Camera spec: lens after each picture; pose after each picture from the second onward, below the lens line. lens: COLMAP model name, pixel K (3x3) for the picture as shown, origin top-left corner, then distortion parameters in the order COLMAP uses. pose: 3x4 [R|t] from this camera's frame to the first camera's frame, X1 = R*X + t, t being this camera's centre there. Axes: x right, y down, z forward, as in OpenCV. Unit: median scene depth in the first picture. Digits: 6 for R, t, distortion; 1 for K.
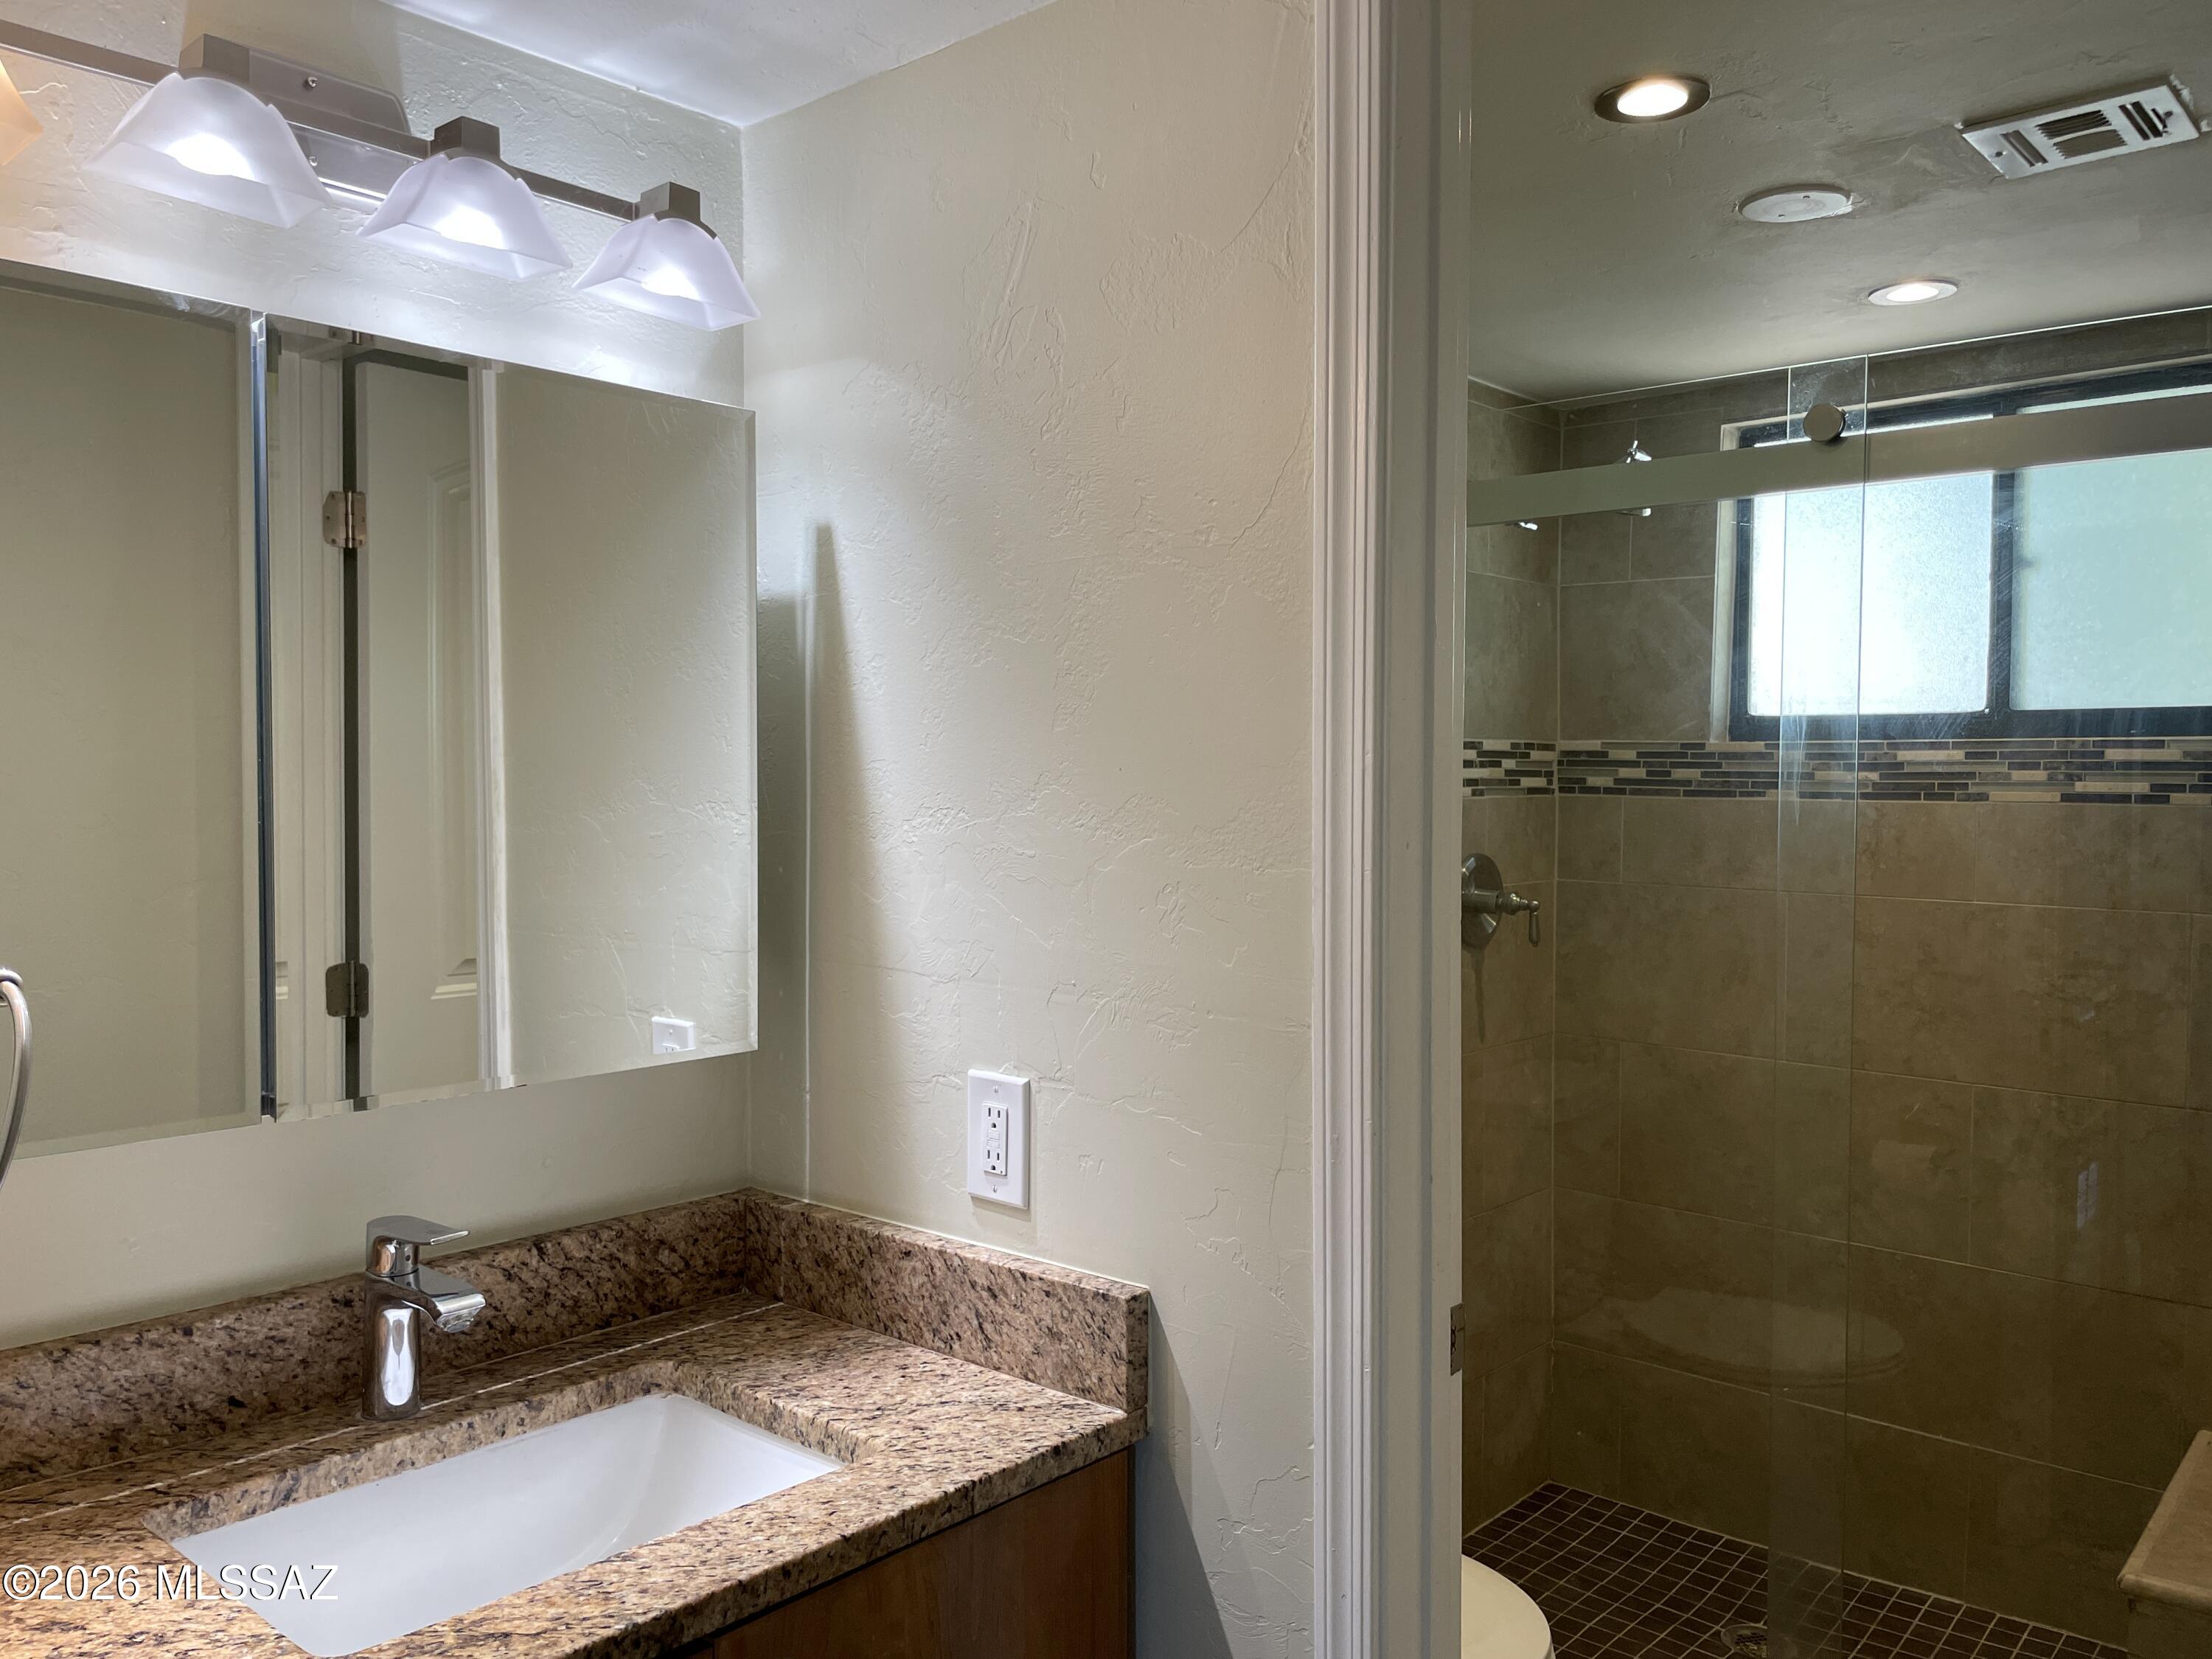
lens RADIAL K [[1681.2, 0, 1081.9], [0, 1681.2, 825.4], [0, 0, 1]] dist [0.090808, -0.133619]
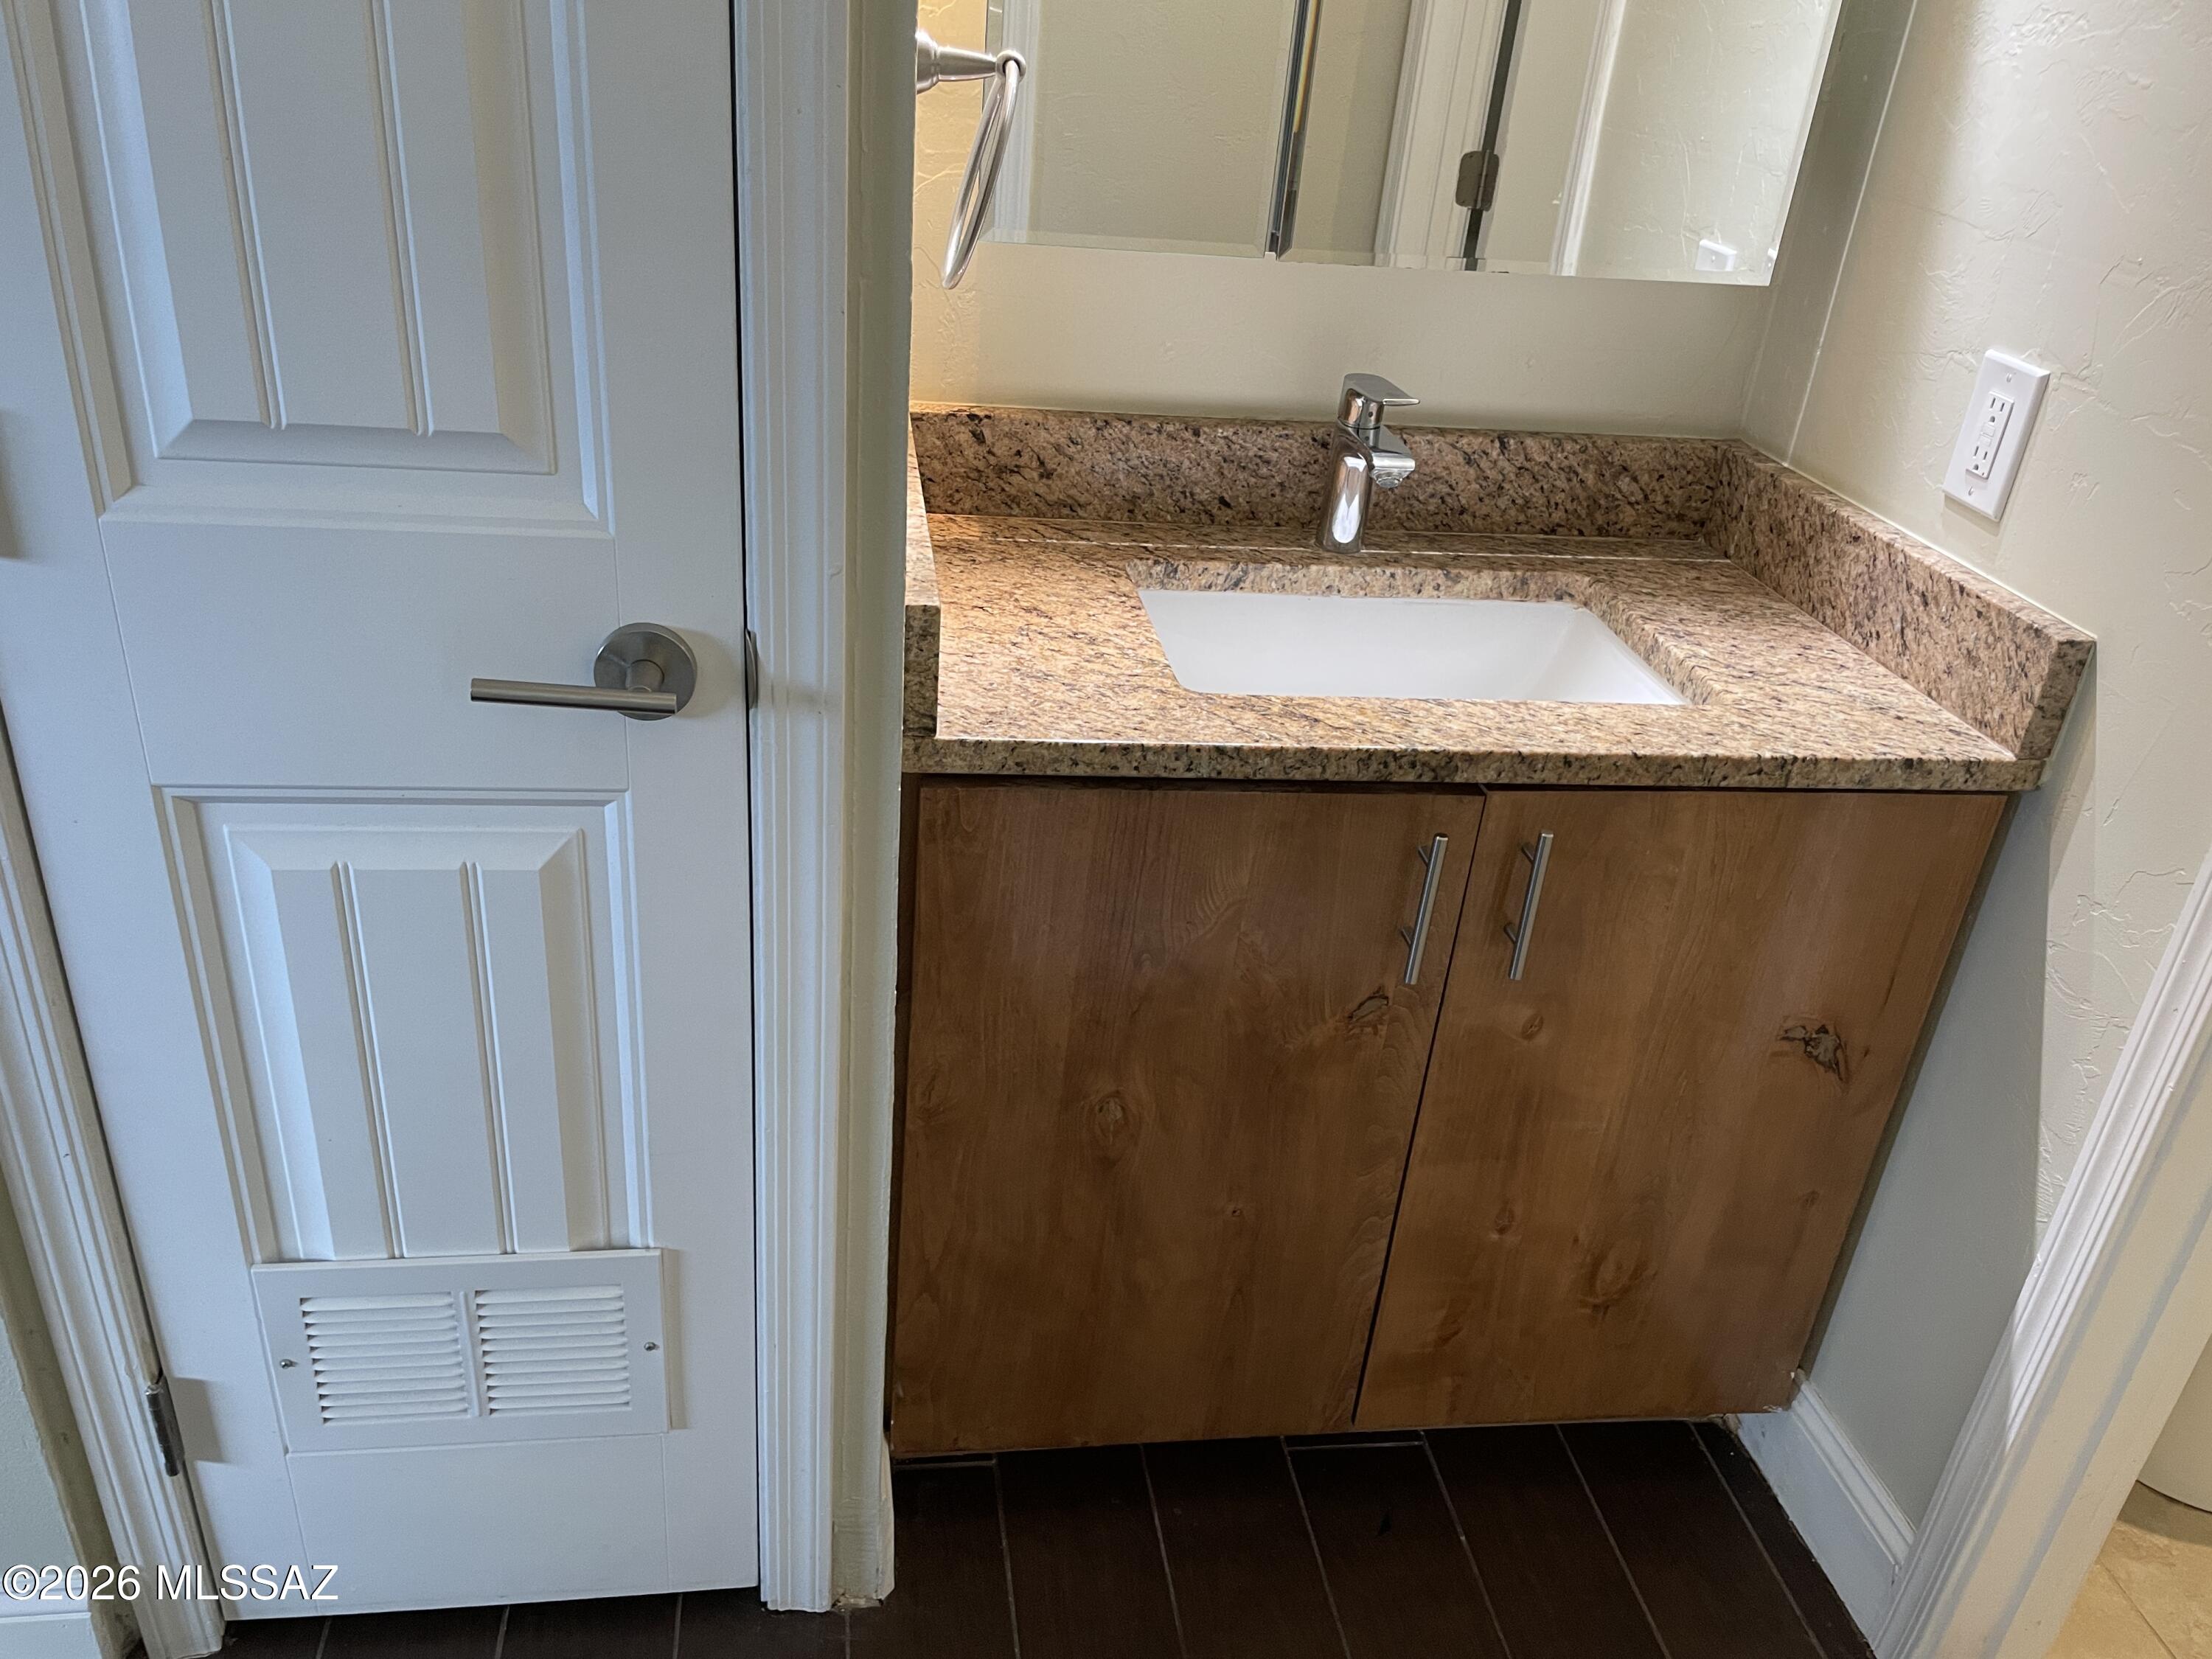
lens RADIAL K [[1681.2, 0, 1081.9], [0, 1681.2, 825.4], [0, 0, 1]] dist [0.090808, -0.133619]
pose [[0.760855, 0.352624, -0.544753, 0.134127], [-0.095733, 0.891283, 0.443226, 0.019705], [0.641821, -0.285080, 0.711895, 0.019186]]
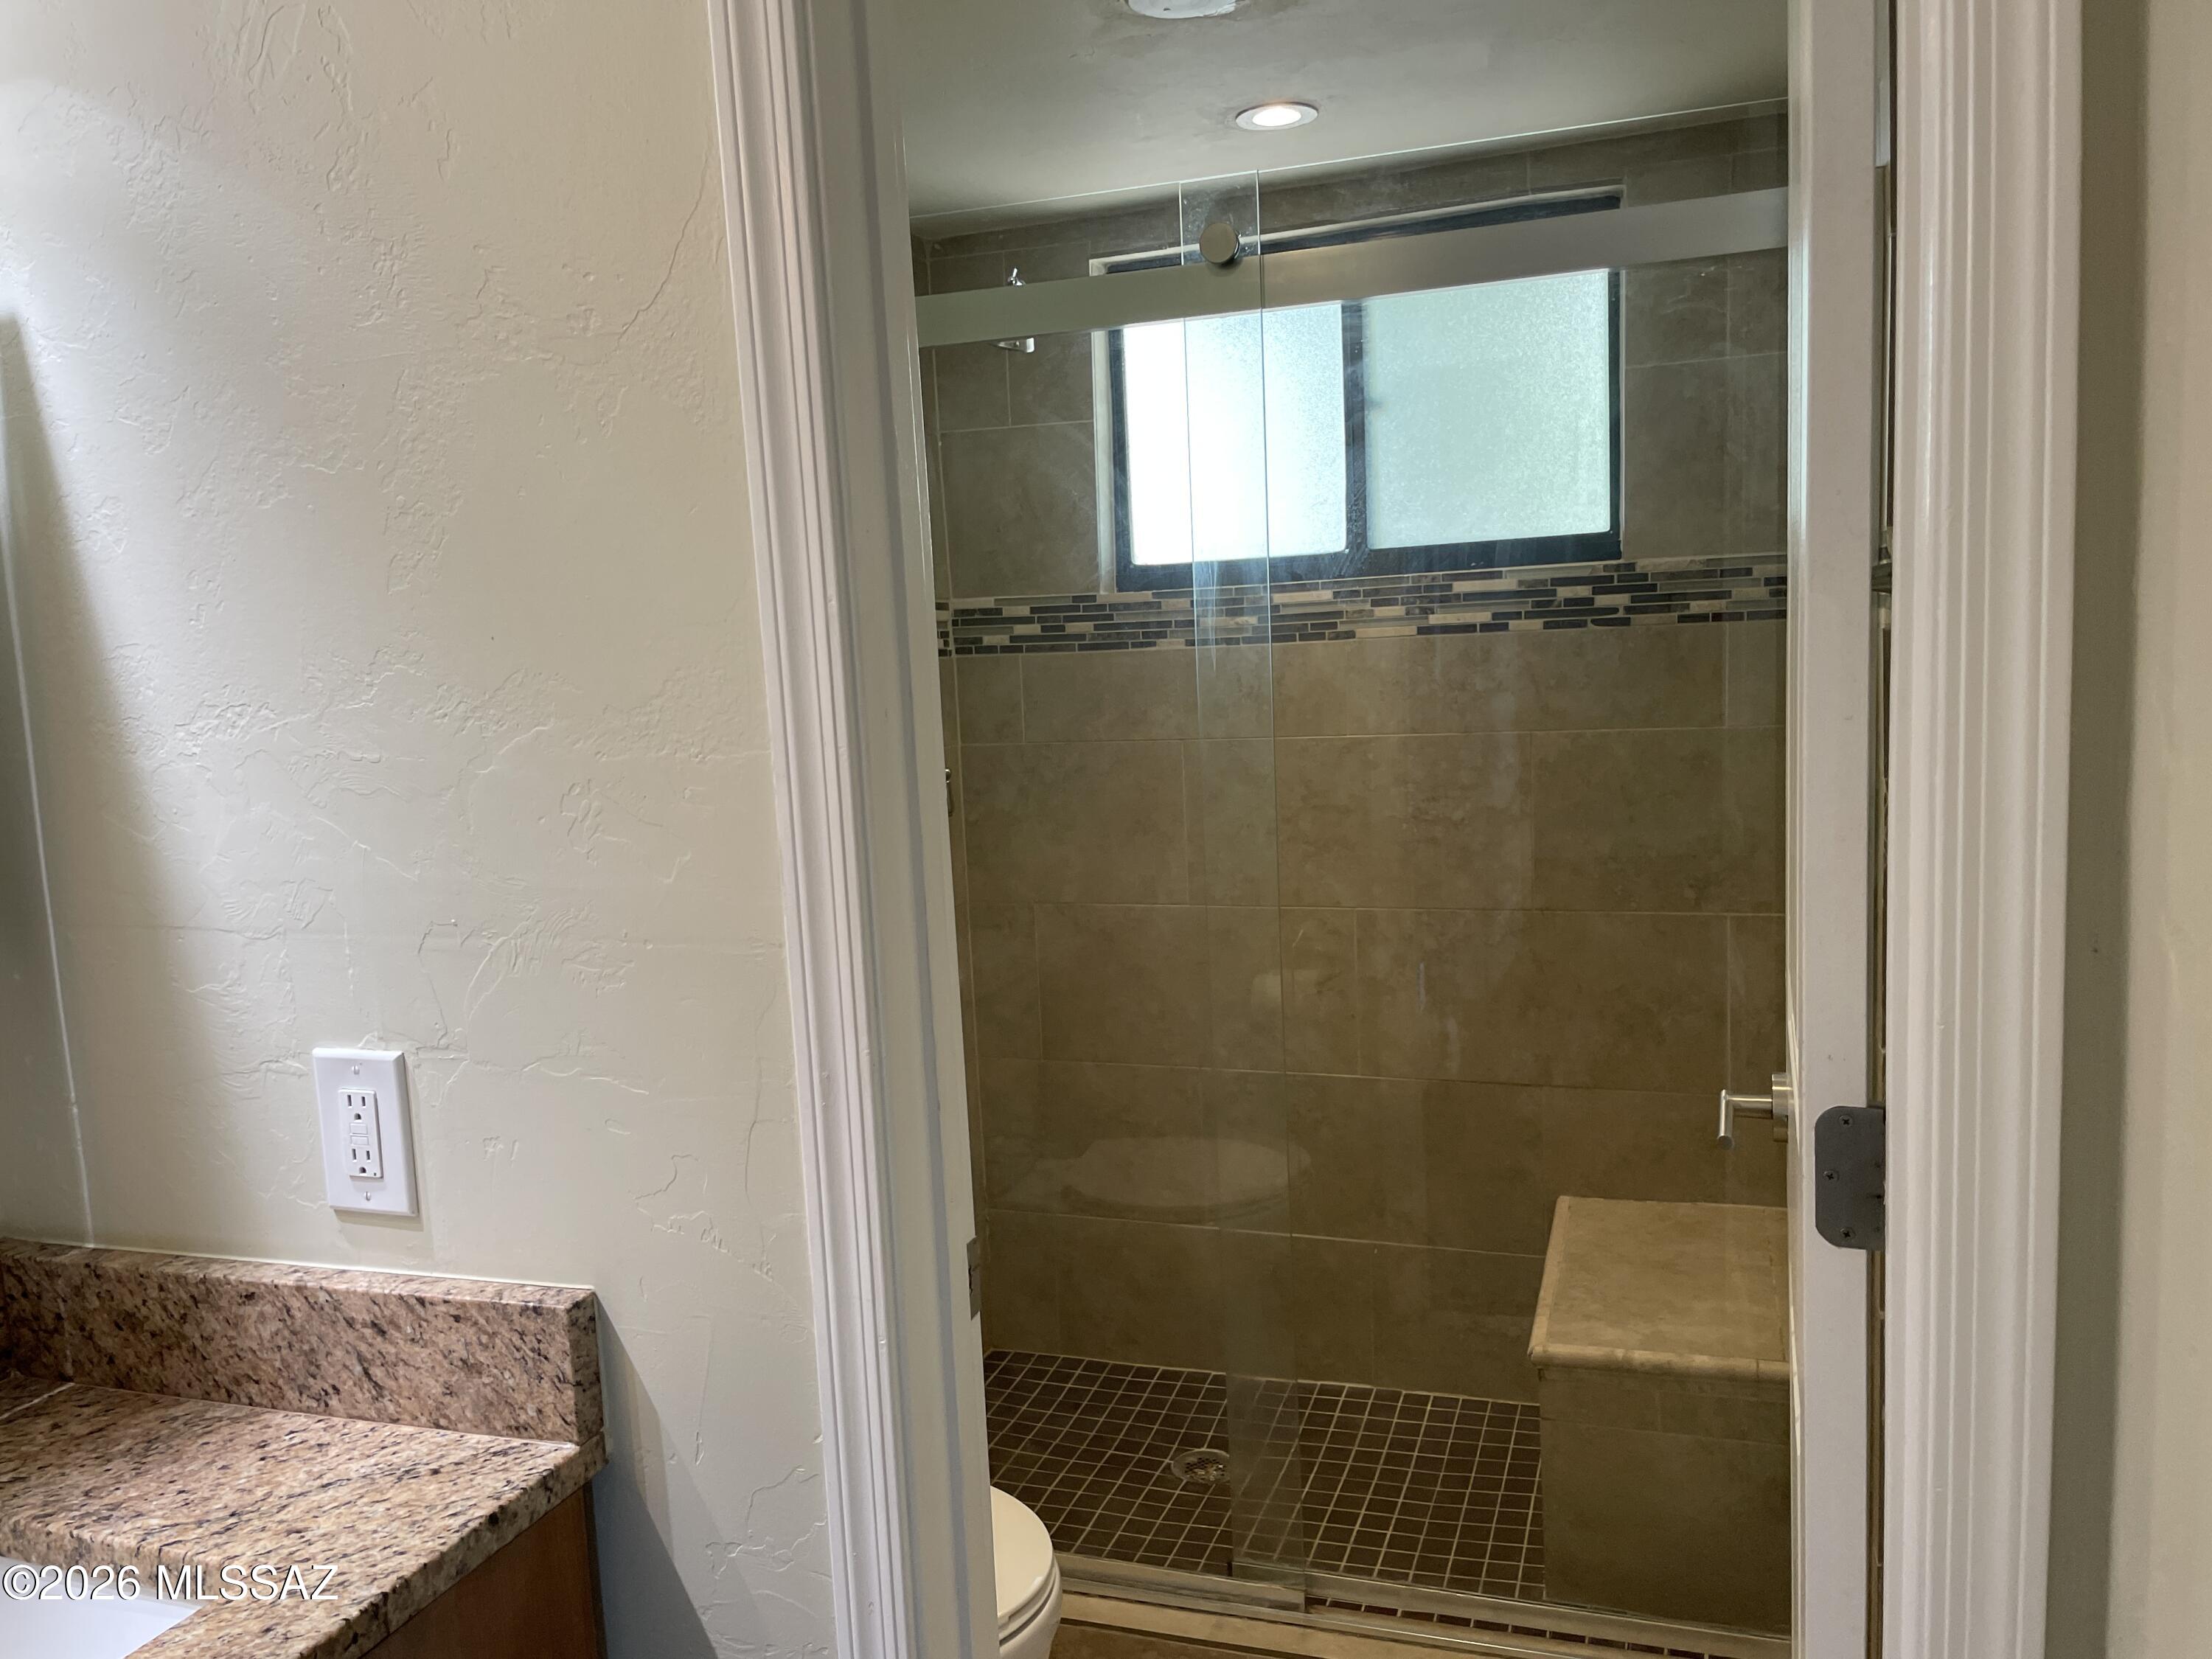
lens RADIAL K [[1678.7, 0, 1087.5], [0, 1678.7, 843.4], [0, 0, 1]] dist [0.097767, -0.139879]
pose [[0.924981, -0.096046, 0.367675, -0.017054], [0.065418, 0.993334, 0.094906, 0.003014], [-0.374340, -0.063734, 0.925099, 0.159078]]
